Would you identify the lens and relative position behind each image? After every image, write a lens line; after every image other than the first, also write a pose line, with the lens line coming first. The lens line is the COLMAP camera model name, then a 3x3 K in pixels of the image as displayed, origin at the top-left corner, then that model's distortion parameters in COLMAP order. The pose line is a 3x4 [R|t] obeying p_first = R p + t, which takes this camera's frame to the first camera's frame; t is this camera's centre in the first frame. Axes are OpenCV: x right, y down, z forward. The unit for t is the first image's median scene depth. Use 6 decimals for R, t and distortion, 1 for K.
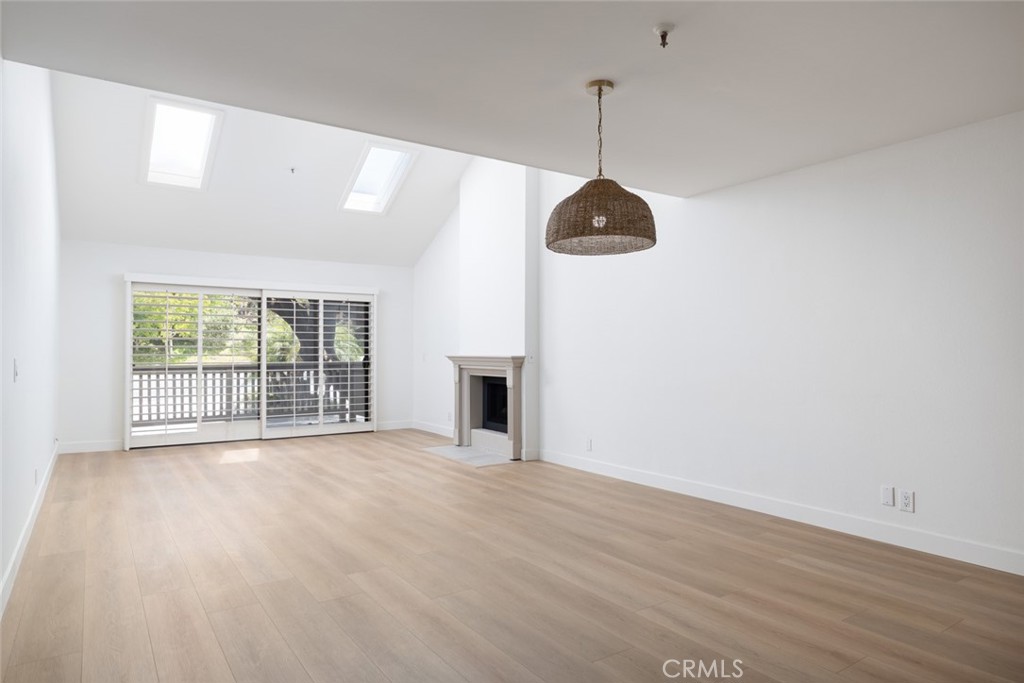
lens RADIAL K [[629.3, 0, 512.5], [0, 629.3, 326.4], [0, 0, 1]] dist [0.000081, -0.000377]
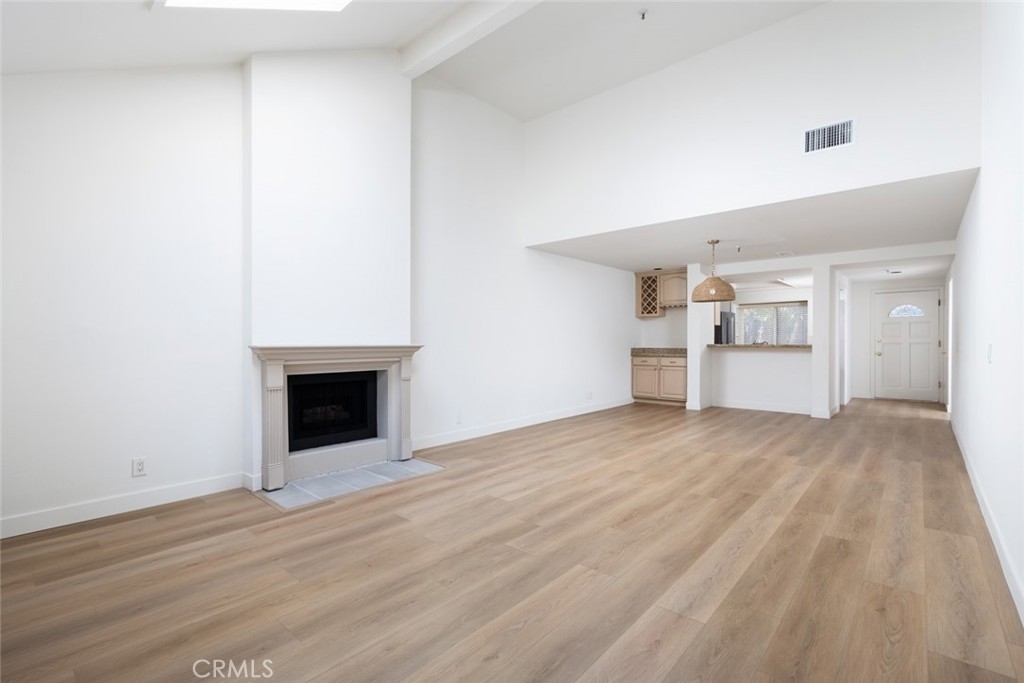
lens RADIAL K [[469.3, 0, 512.0], [0, 469.3, 341.5], [0, 0, 1]] dist [0.000635, 0.000668]
pose [[-0.263792, 0.000971, 0.964579, -0.584593], [-0.036545, 0.999271, -0.011001, 0.036999], [-0.963887, -0.038152, -0.263565, 0.877387]]
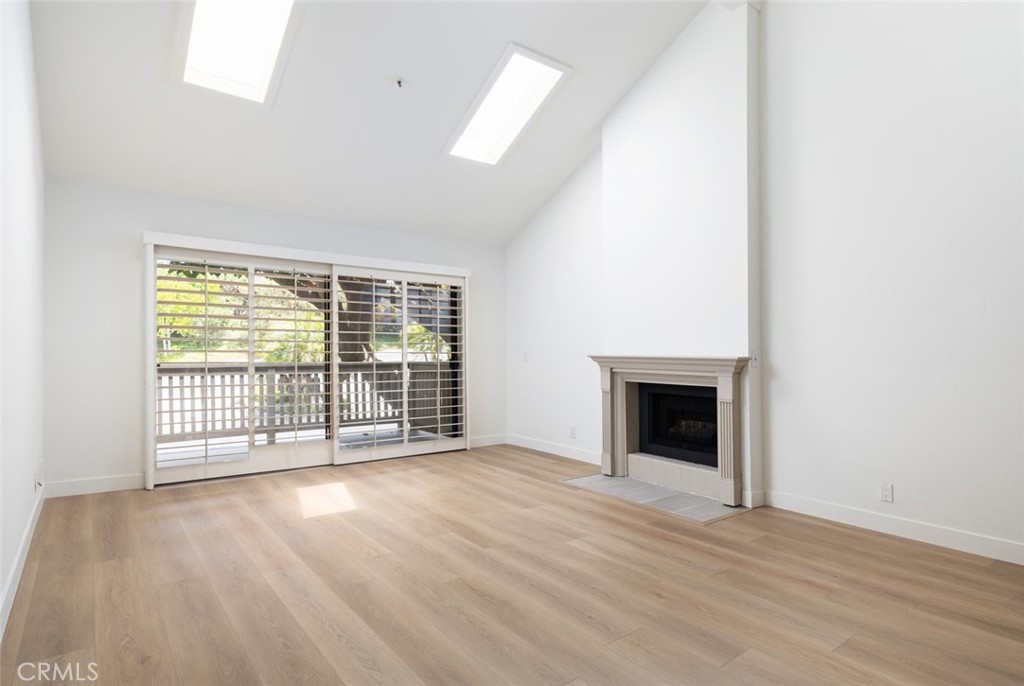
lens RADIAL K [[550.2, 0, 512.0], [0, 550.2, 343.0], [0, 0, 1]] dist [-0.002404, -0.000615]
pose [[0.997723, 0.010446, 0.066628, -0.245481], [-0.012173, 0.999599, 0.025553, 0.016320], [-0.066334, -0.026306, 0.997451, 0.358133]]
